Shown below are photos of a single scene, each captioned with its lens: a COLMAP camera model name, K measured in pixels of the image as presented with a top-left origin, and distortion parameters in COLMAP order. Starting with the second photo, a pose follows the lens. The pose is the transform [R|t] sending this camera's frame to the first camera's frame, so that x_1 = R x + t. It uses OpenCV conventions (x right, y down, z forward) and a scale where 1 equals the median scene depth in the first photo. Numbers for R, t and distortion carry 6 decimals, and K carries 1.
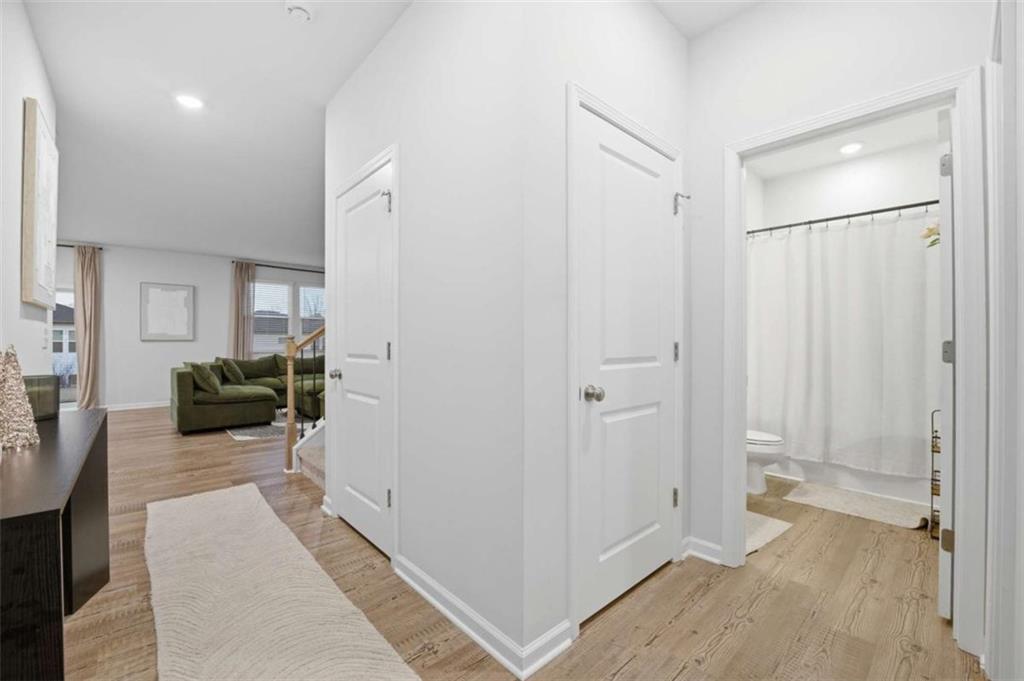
lens RADIAL K [[419.9, 0, 516.6], [0, 419.9, 334.9], [0, 0, 1]] dist [-0.032915, 0.001969]
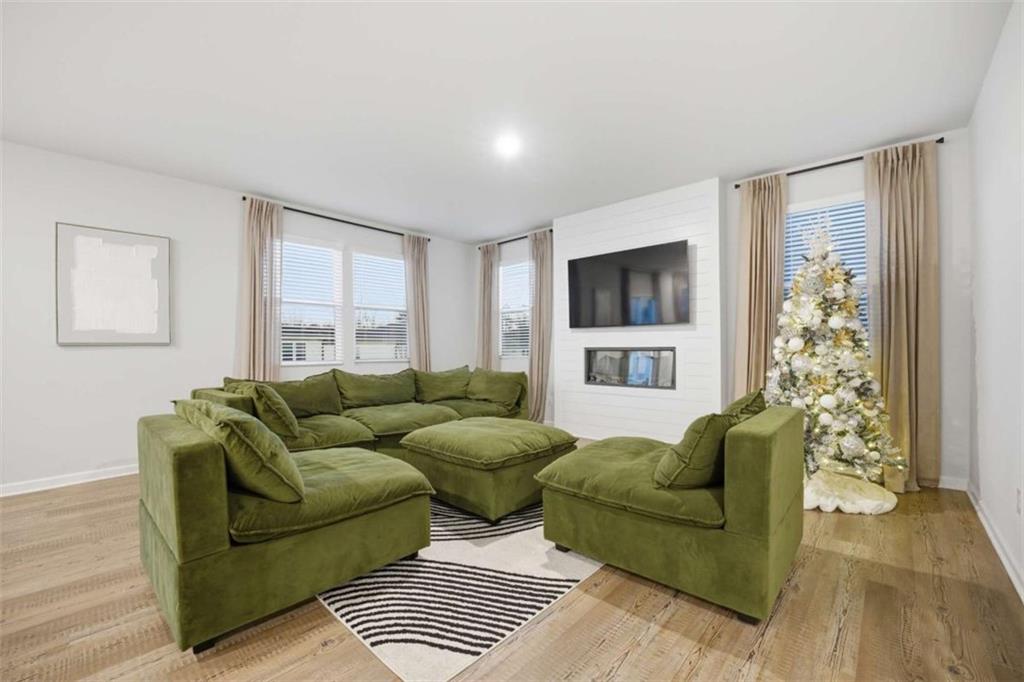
lens RADIAL K [[419.9, 0, 513.7], [0, 419.9, 348.3], [0, 0, 1]] dist [-0.032915, 0.001969]
pose [[0.996393, -0.001130, 0.084849, -0.414340], [-0.000012, 0.999909, 0.013461, 0.012169], [-0.084856, -0.013413, 0.996303, 0.469440]]
